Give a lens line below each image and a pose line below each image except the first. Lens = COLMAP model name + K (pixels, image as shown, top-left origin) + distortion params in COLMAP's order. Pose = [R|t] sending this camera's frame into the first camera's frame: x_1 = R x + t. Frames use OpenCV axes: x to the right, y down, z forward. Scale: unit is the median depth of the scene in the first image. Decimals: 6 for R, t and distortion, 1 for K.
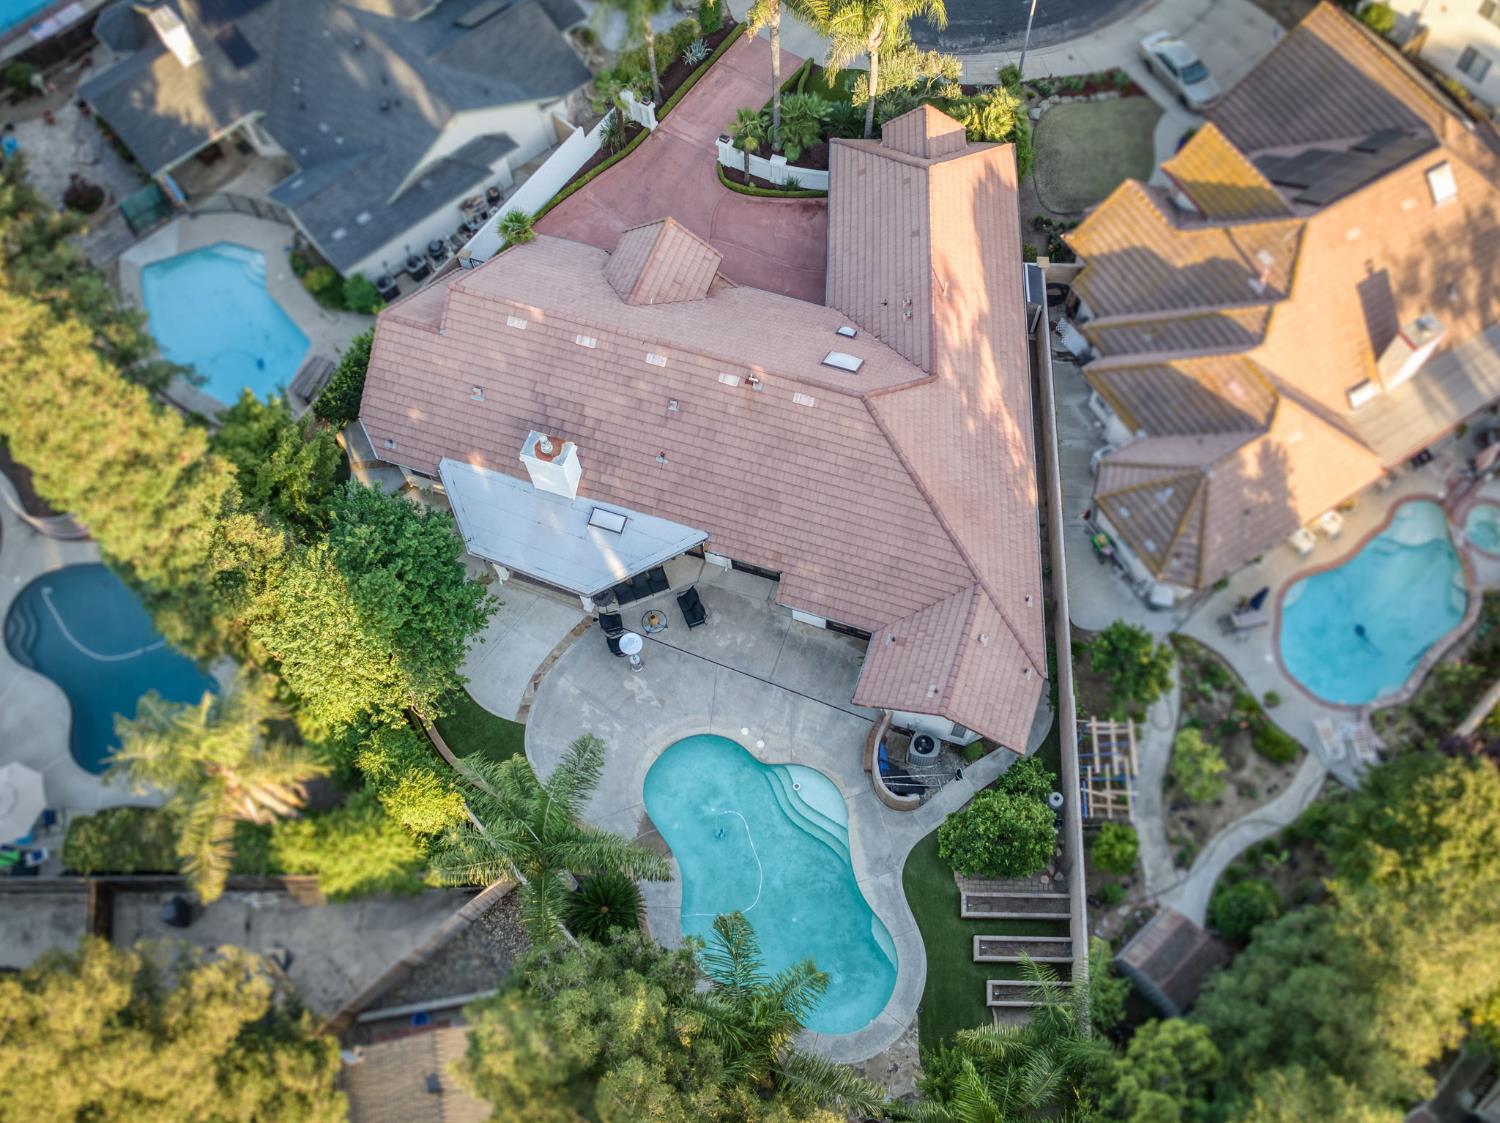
lens RADIAL K [[1281.9, 0, 750.0], [0, 1281.9, 561.5], [0, 0, 1]] dist [-0.121284, -0.004172]
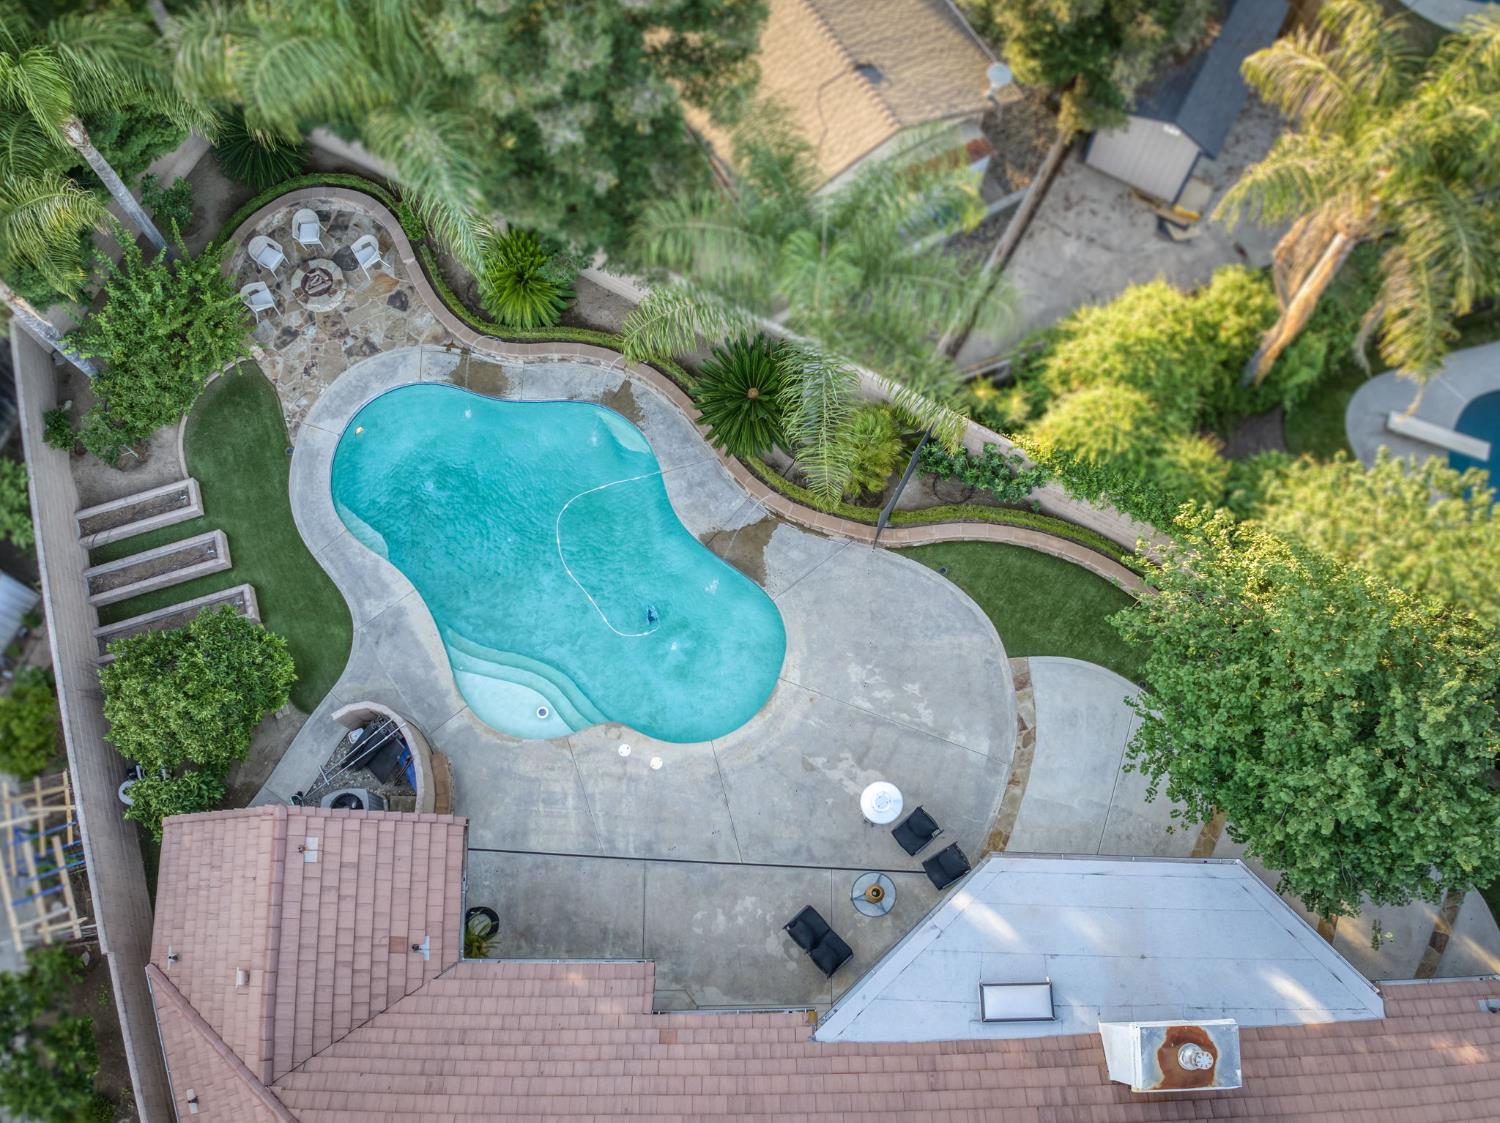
lens RADIAL K [[1281.9, 0, 750.0], [0, 1281.9, 561.5], [0, 0, 1]] dist [-0.121284, -0.004172]
pose [[-0.941969, 0.330245, -0.060270, -0.041571], [-0.292285, -0.718517, 0.631113, -0.194661], [0.165117, 0.612105, 0.773346, 0.510770]]
